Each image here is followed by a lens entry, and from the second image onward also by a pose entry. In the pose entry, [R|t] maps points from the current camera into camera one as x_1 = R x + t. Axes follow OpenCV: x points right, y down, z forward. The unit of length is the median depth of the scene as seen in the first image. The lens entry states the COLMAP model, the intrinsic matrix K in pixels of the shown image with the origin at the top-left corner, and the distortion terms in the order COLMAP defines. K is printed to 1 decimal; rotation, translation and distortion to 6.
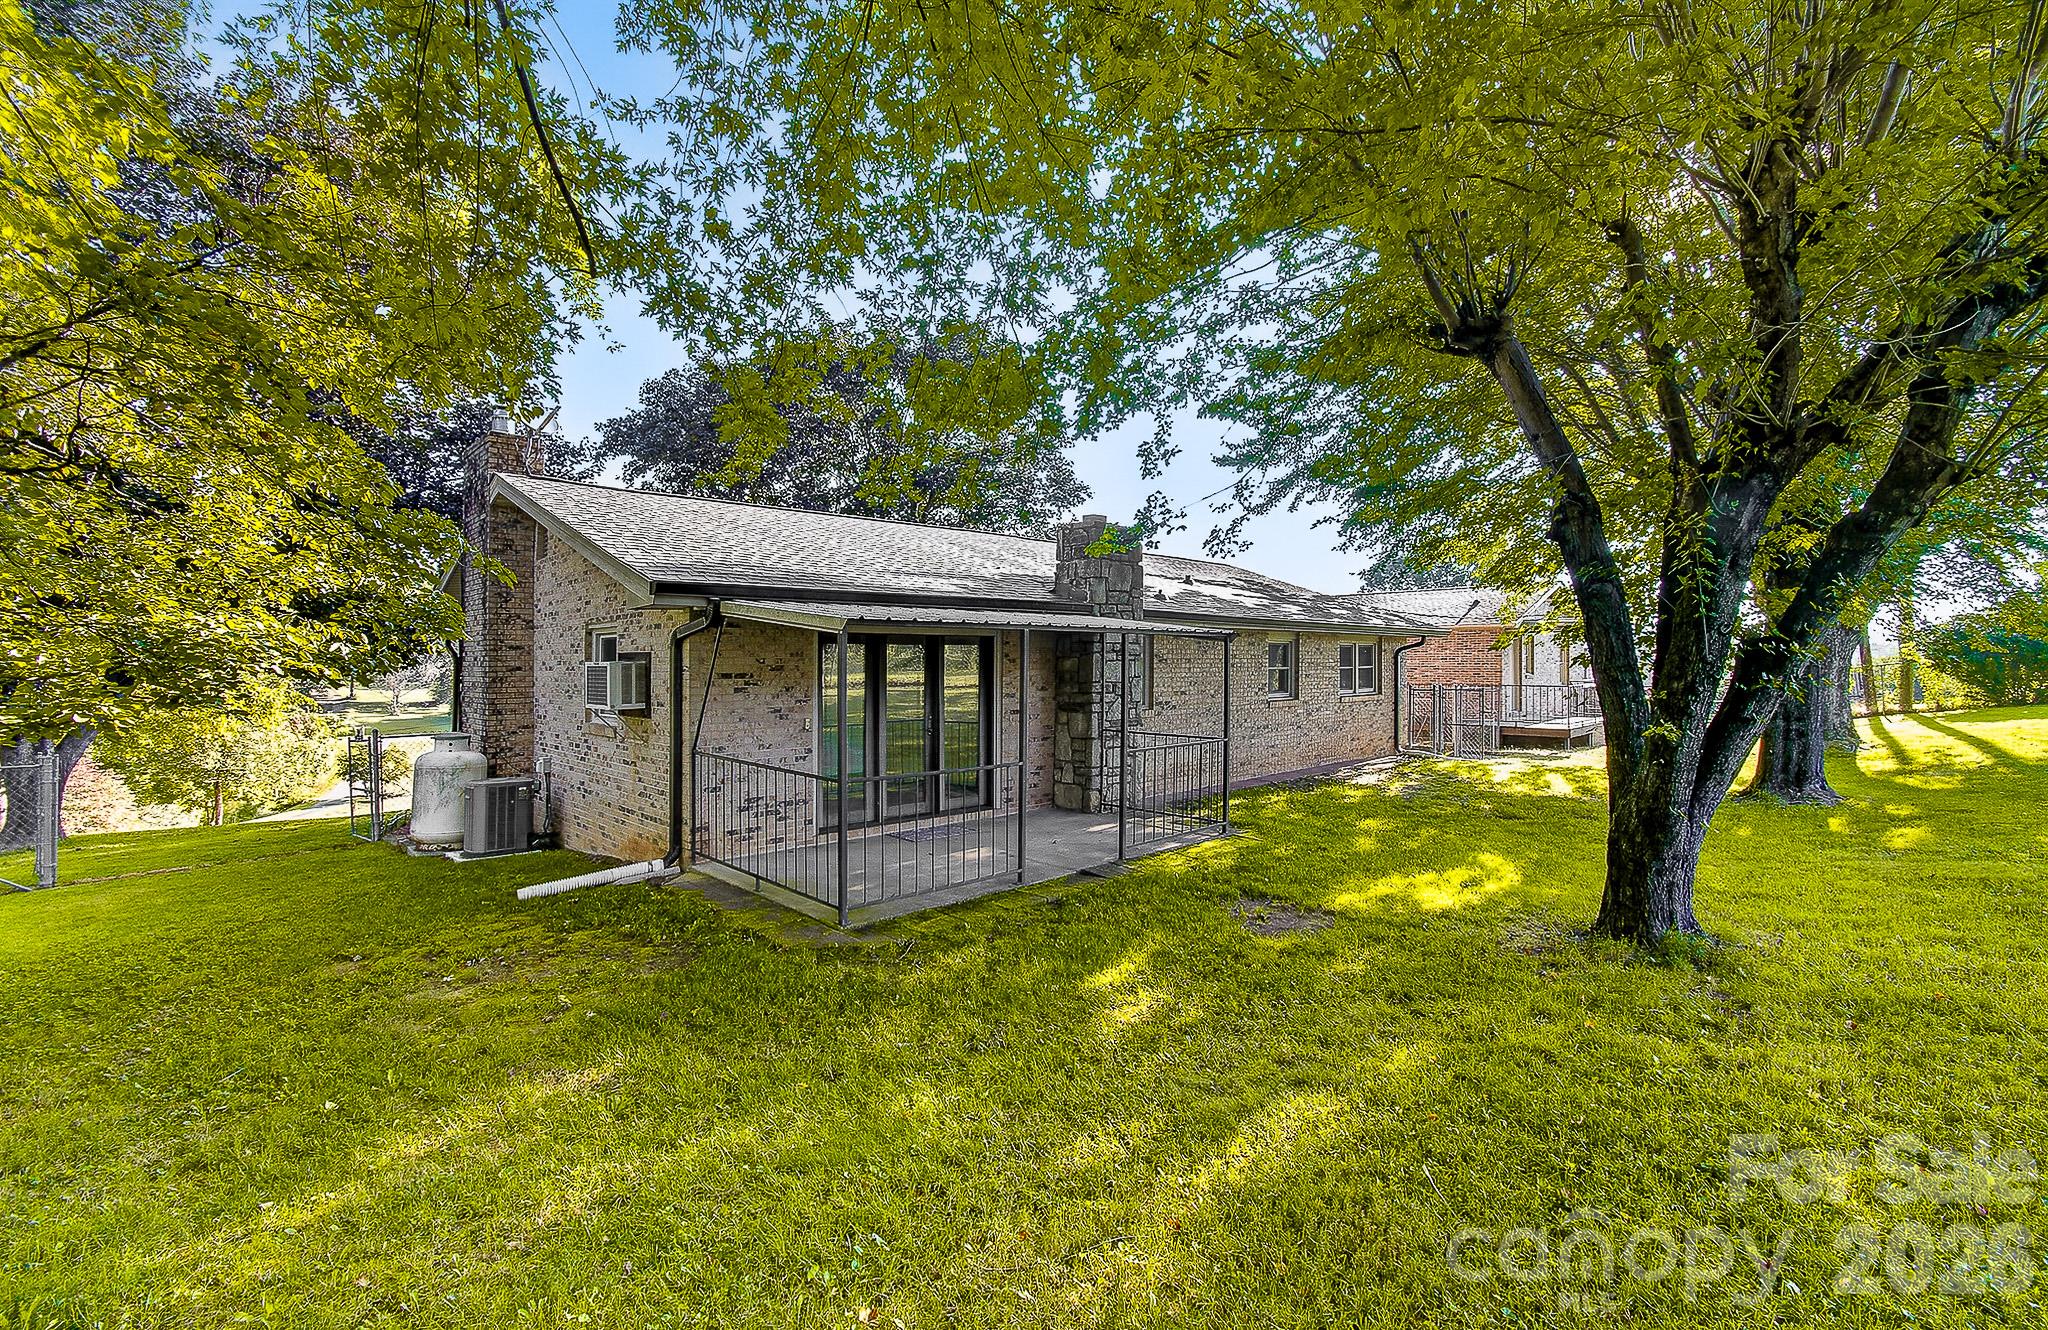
lens RADIAL K [[888.6, 0, 1038.6], [0, 888.6, 655.6], [0, 0, 1]] dist [0.001297, 0.001374]
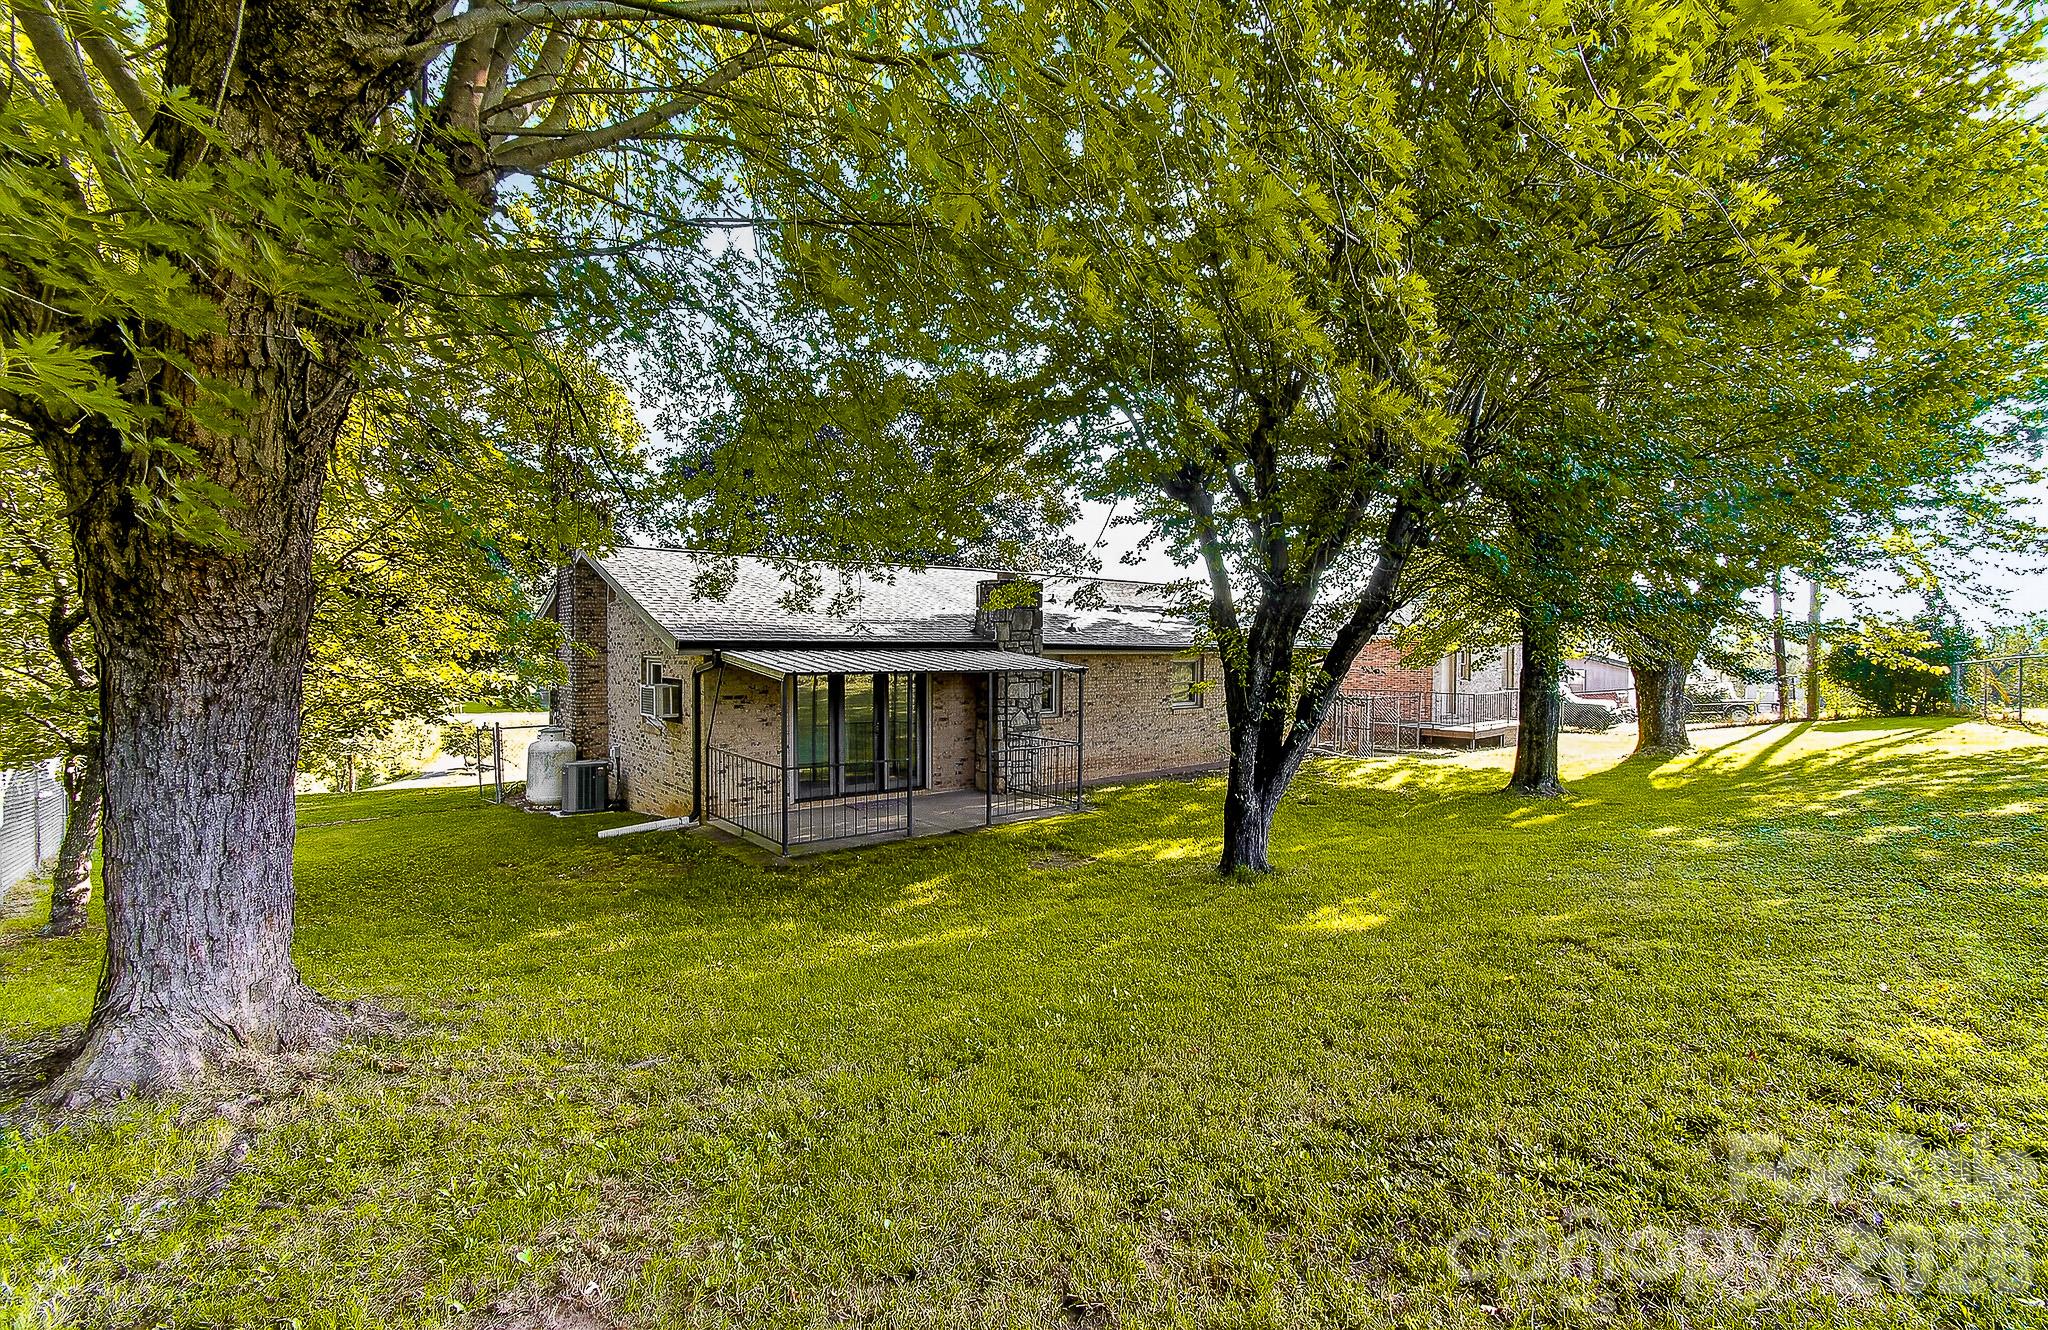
lens RADIAL K [[888.6, 0, 1022.9], [0, 888.6, 672.9], [0, 0, 1]] dist [0.001297, 0.001374]
pose [[0.996599, 0.010288, -0.081758, 0.257596], [-0.007282, 0.999289, 0.036984, -0.074556], [0.082080, -0.036263, 0.995966, -0.441493]]
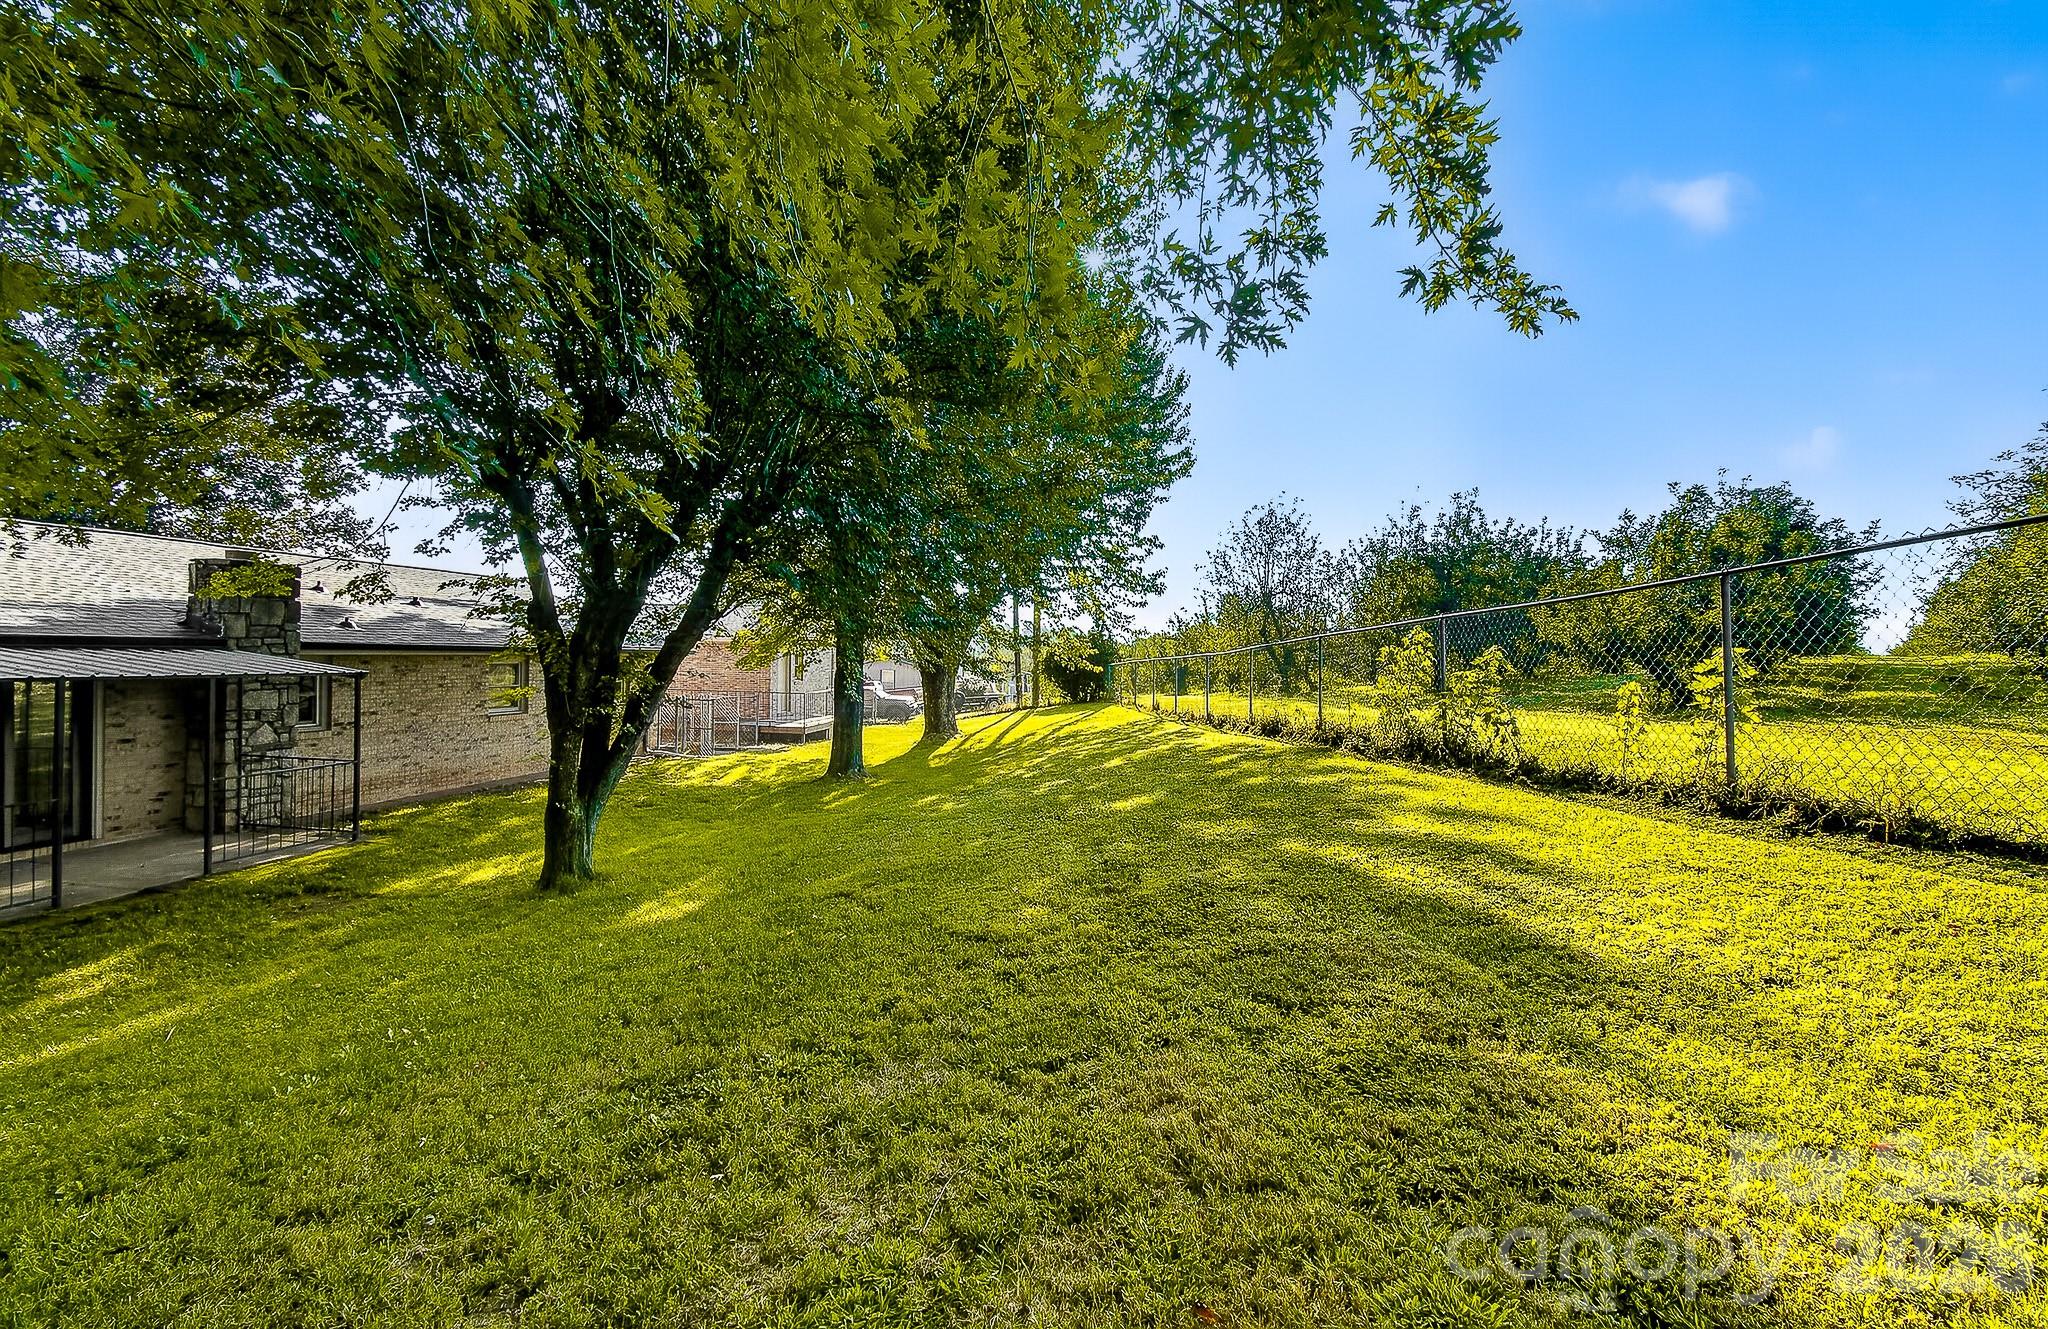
lens RADIAL K [[888.6, 0, 1028.1], [0, 888.6, 664.4], [0, 0, 1]] dist [0.001297, 0.001374]
pose [[0.814151, 0.011823, 0.580533, 0.273057], [-0.025708, 0.999546, 0.015696, -0.082967], [-0.580084, -0.027703, 0.814085, -0.519044]]
